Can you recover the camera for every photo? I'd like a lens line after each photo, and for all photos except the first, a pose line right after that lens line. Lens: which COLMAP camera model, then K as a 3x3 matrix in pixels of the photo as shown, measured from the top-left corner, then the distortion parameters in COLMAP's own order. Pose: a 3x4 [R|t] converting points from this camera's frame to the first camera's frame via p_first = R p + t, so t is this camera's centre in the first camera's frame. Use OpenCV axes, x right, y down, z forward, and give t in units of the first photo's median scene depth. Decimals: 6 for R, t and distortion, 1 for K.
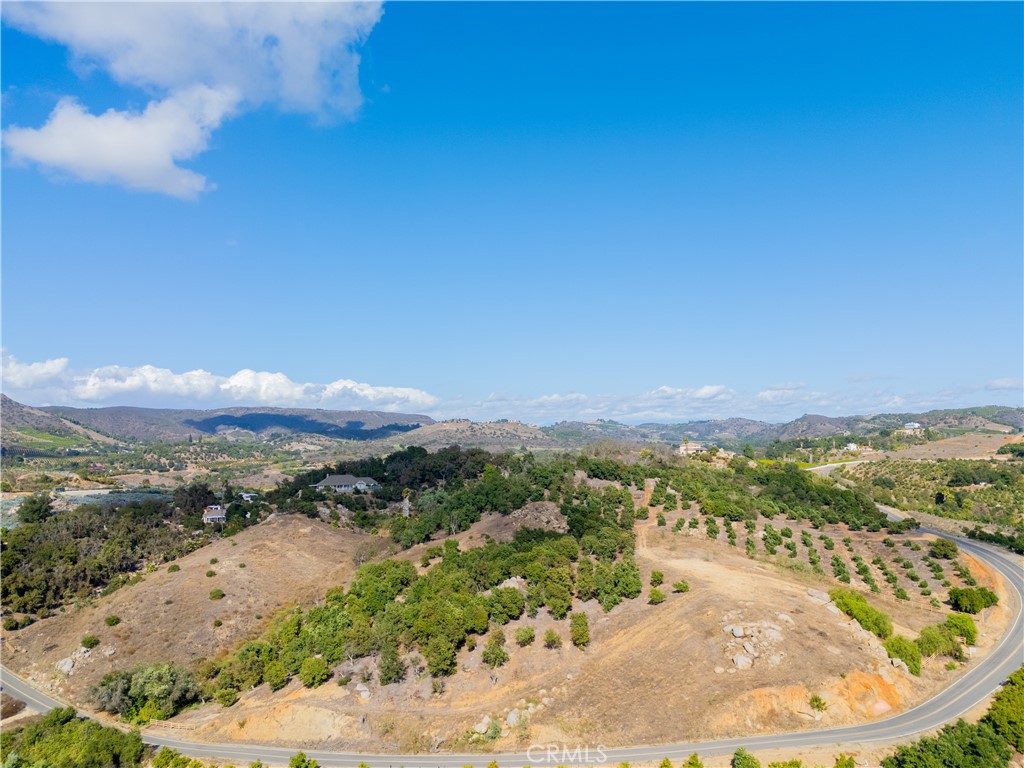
lens RADIAL K [[755.0, 0, 512.9], [0, 755.0, 383.1], [0, 0, 1]] dist [0.076625, -0.074251]
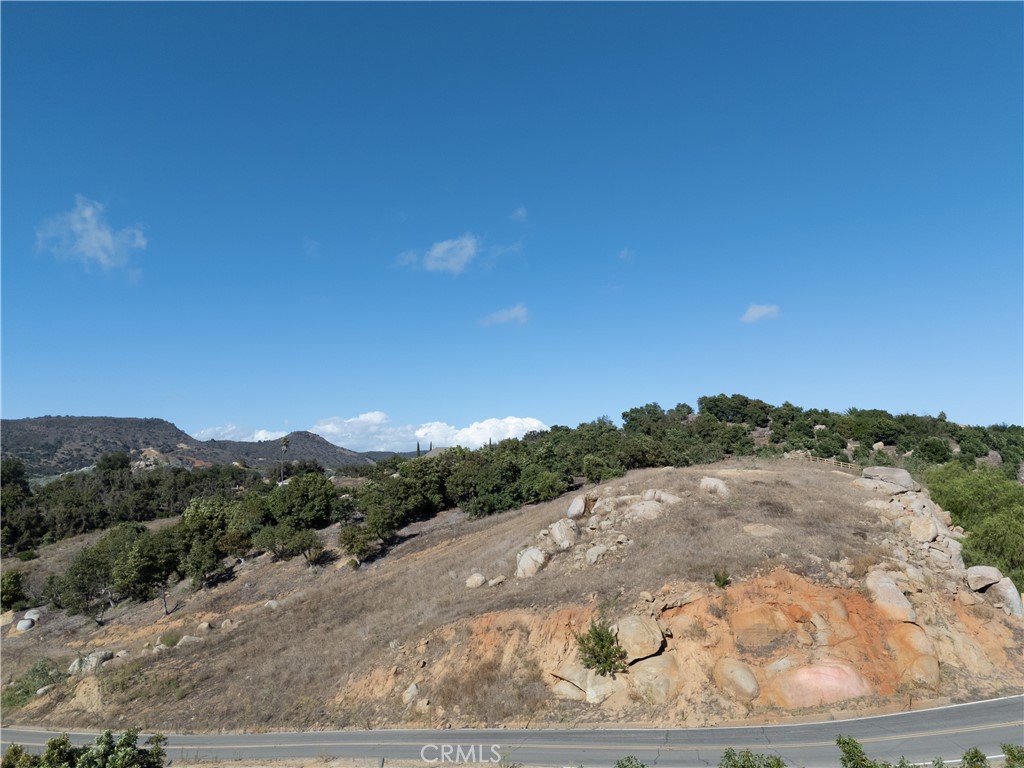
lens RADIAL K [[753.4, 0, 511.5], [0, 753.4, 383.0], [0, 0, 1]] dist [0.075989, -0.071787]
pose [[0.927037, -0.055038, -0.370909, 0.197488], [0.031516, 0.997106, -0.069189, 0.133944], [0.373643, 0.052451, 0.926088, 0.282318]]
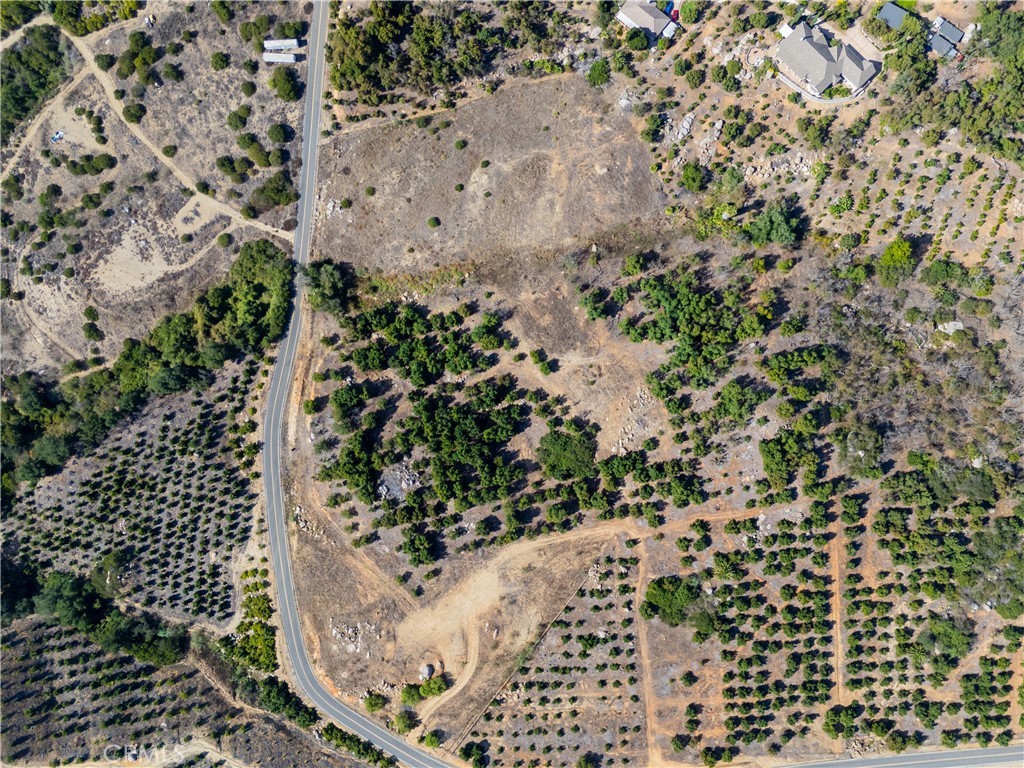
lens RADIAL K [[804.7, 0, 514.5], [0, 804.7, 380.7], [0, 0, 1]] dist [0.115791, -0.172863]
pose [[0.376407, 0.926406, -0.009438, -0.056883], [0.097785, -0.029597, 0.994767, -0.797816], [0.921279, -0.375360, -0.101729, 0.866554]]
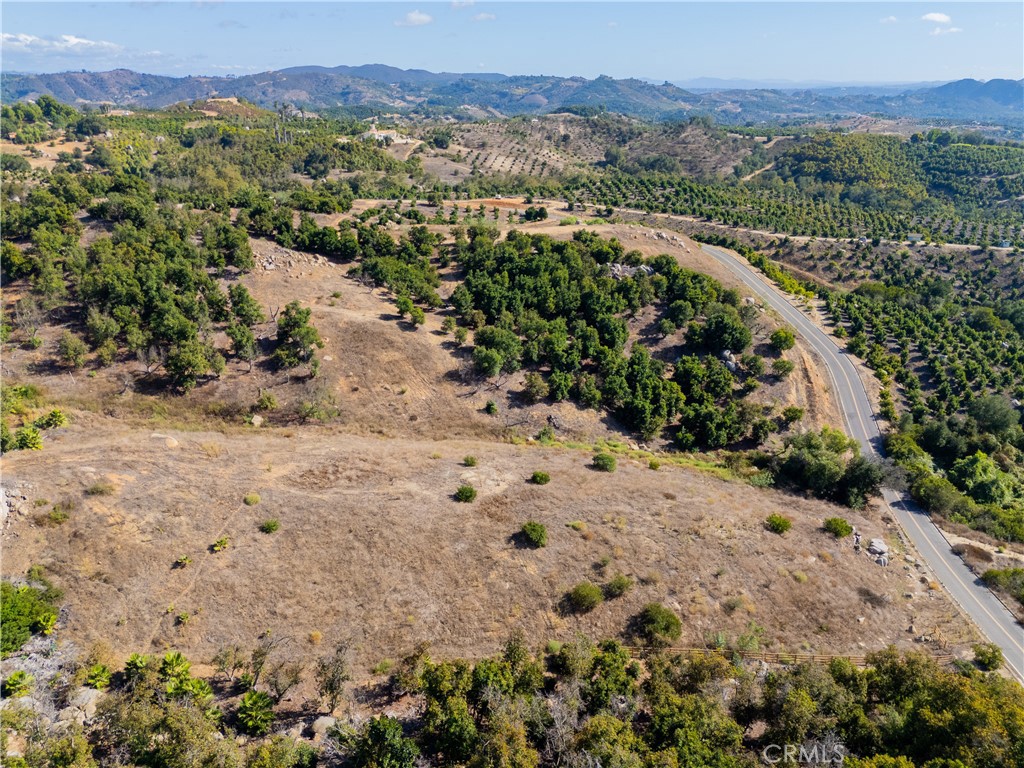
lens RADIAL K [[753.4, 0, 511.5], [0, 753.4, 383.0], [0, 0, 1]] dist [0.075989, -0.071787]
pose [[-0.322620, -0.329932, 0.887164, -0.620348], [-0.056466, 0.942322, 0.329911, 0.037491], [-0.944843, 0.056342, -0.322642, 0.919365]]
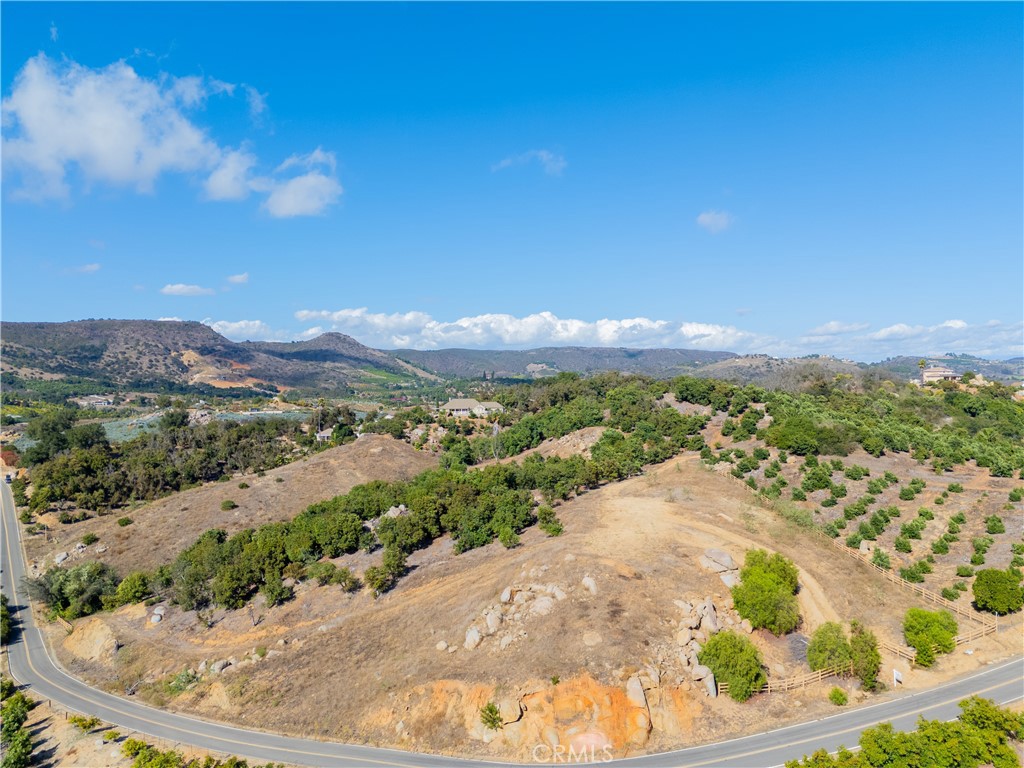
lens RADIAL K [[753.4, 0, 511.5], [0, 753.4, 383.0], [0, 0, 1]] dist [0.075989, -0.071787]
pose [[0.912130, 0.000513, -0.409900, 0.272490], [0.031906, 0.996876, 0.072247, 0.040625], [0.408657, -0.078977, 0.909265, 0.187338]]
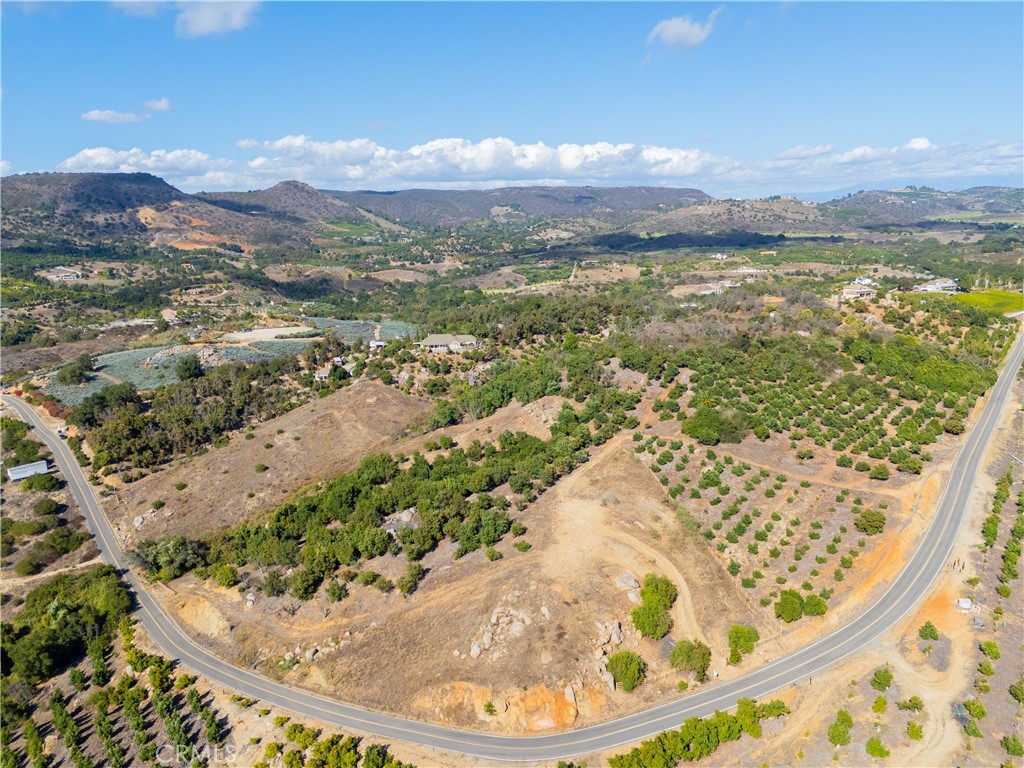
lens RADIAL K [[753.4, 0, 511.5], [0, 753.4, 383.0], [0, 0, 1]] dist [0.075989, -0.071787]
pose [[0.930390, 0.067744, -0.360257, 0.326473], [0.042996, 0.955824, 0.290776, -0.151743], [0.364040, -0.286025, 0.886377, 0.060333]]
